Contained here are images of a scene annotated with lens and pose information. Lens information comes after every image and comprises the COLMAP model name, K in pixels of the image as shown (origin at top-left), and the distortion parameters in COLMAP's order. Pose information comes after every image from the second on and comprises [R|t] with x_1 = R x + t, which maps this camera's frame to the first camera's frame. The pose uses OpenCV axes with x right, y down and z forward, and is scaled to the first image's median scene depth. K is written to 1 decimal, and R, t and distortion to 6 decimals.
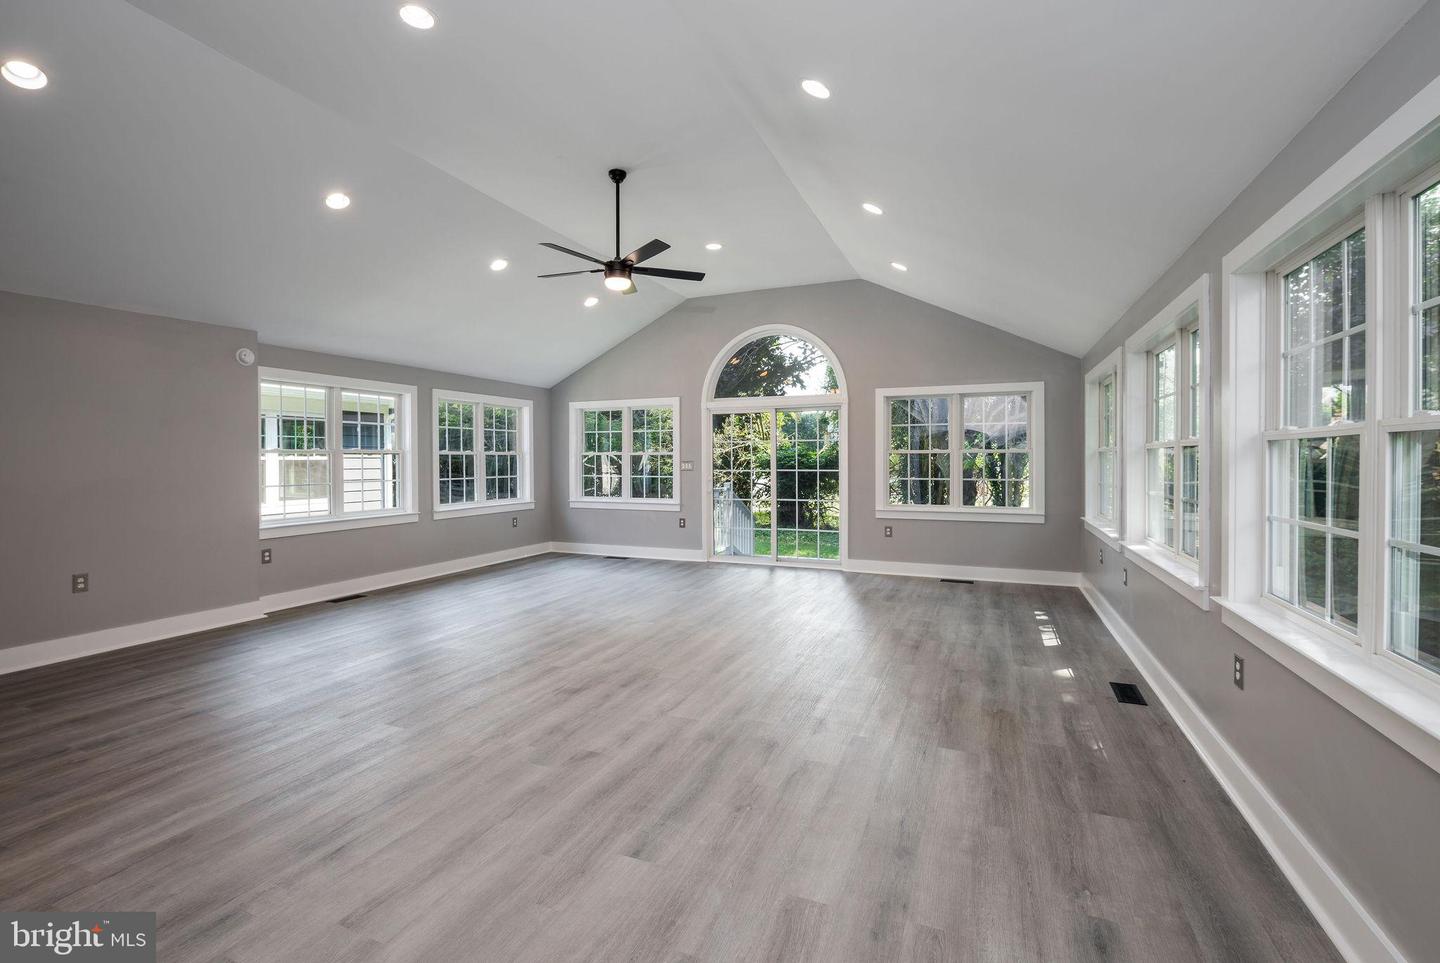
lens RADIAL K [[645.4, 0, 728.5], [0, 645.4, 461.9], [0, 0, 1]] dist [-0.001579, -0.000323]
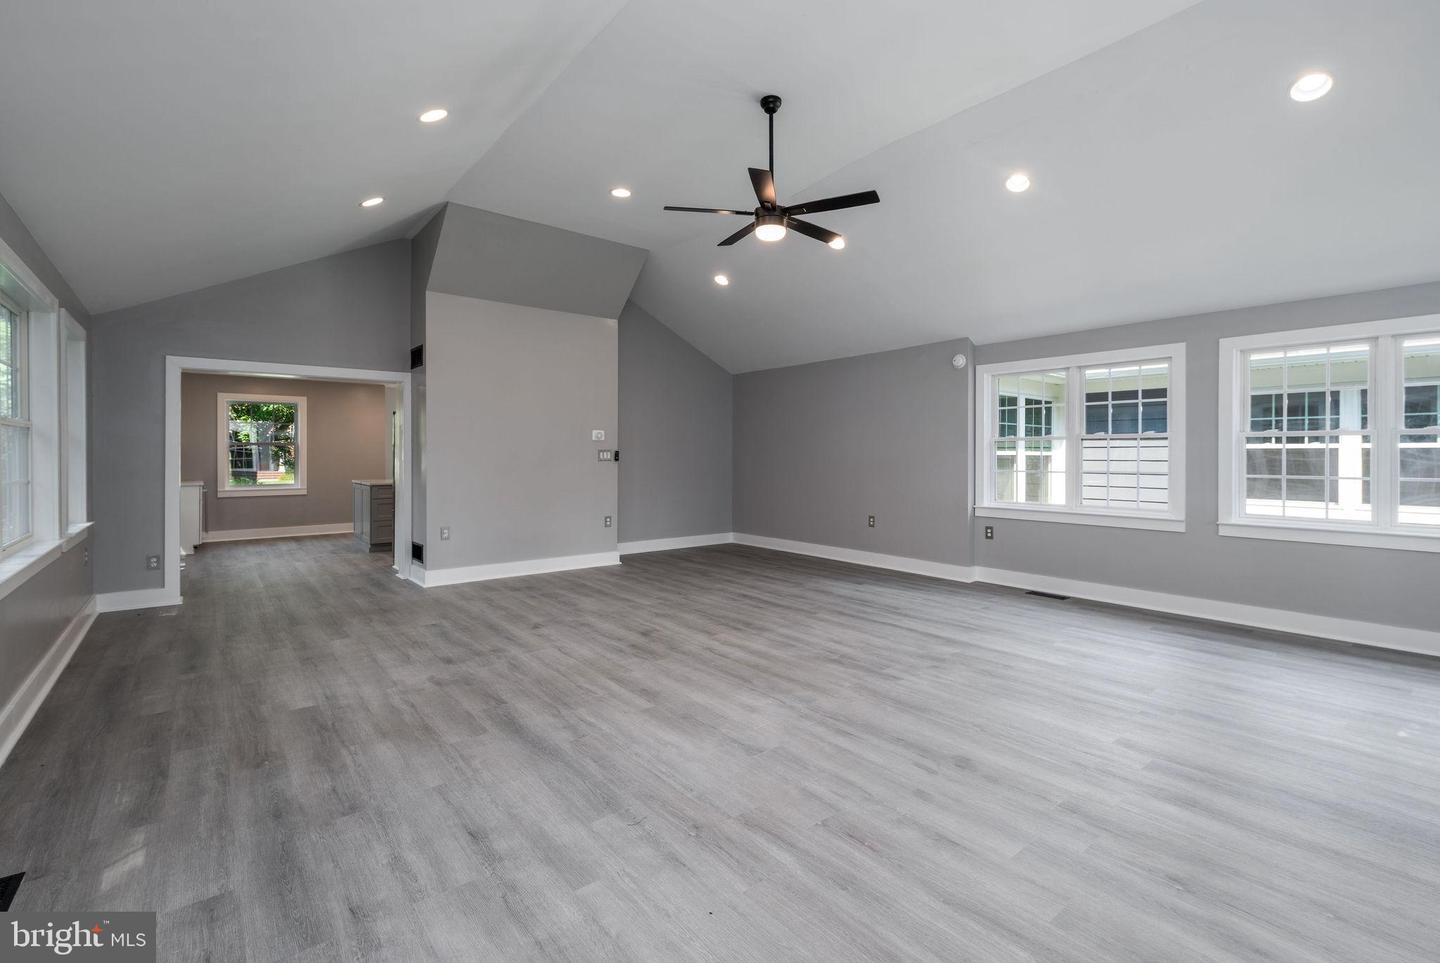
lens RADIAL K [[629.7, 0, 697.3], [0, 629.7, 456.8], [0, 0, 1]] dist [-0.001003, -0.000468]
pose [[-0.498574, 0.006350, -0.866824, 0.694571], [-0.004453, 0.999941, 0.009887, 0.007819], [0.866836, 0.008789, -0.498516, 1.566699]]
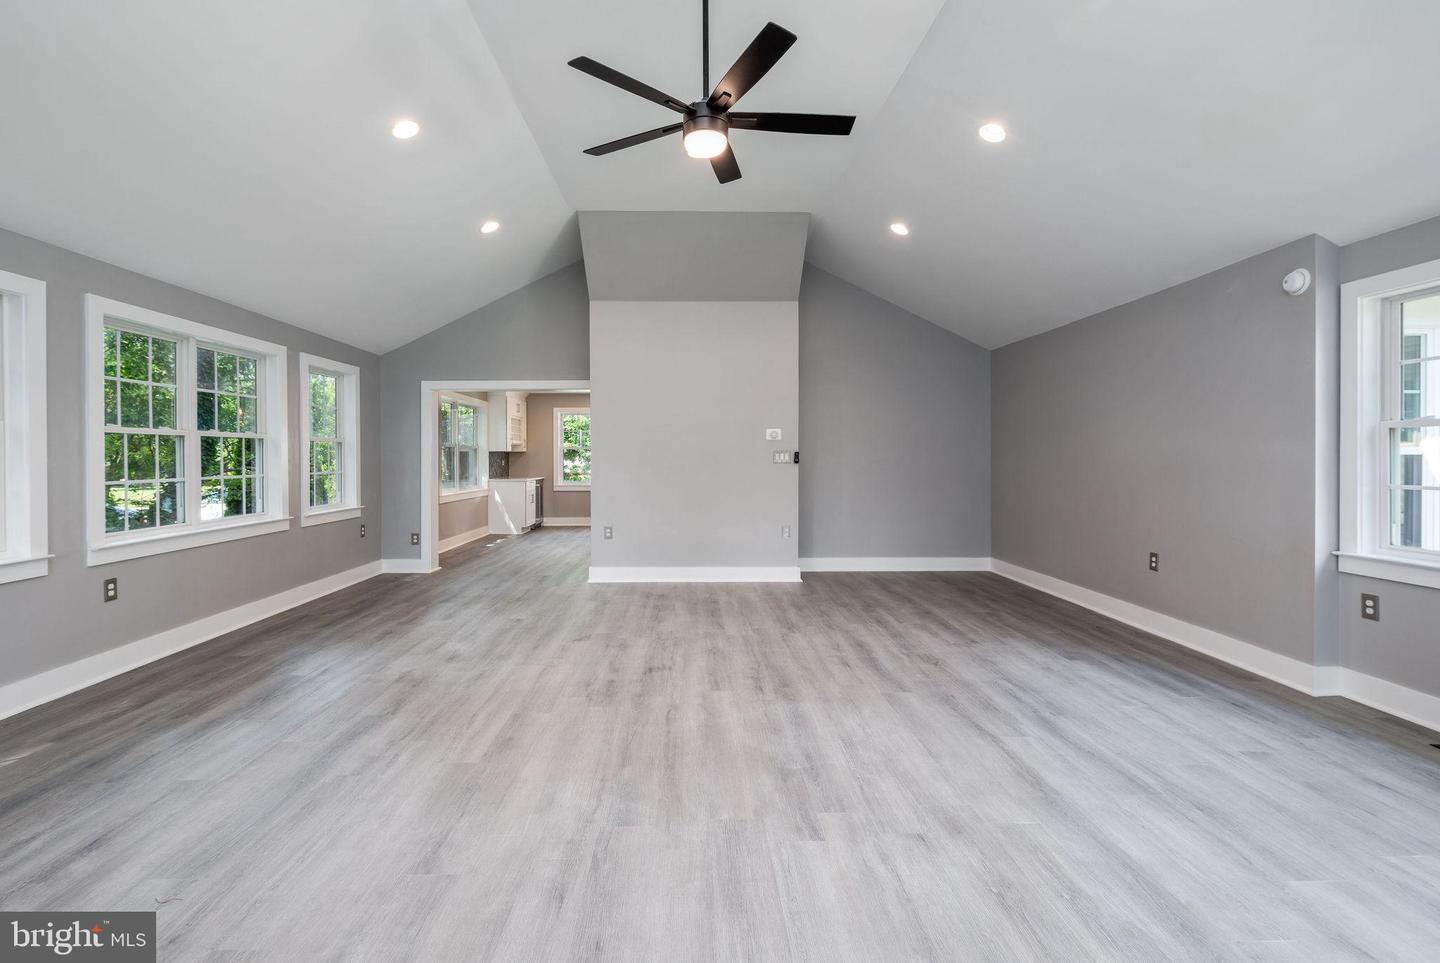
lens RADIAL K [[624.2, 0, 698.8], [0, 624.2, 459.5], [0, 0, 1]] dist [-0.002272, -0.000316]
pose [[-0.919854, 0.007058, -0.392198, 0.073797], [0.002406, 0.999921, 0.012352, 0.008984], [0.392254, 0.010418, -0.919798, 1.807629]]
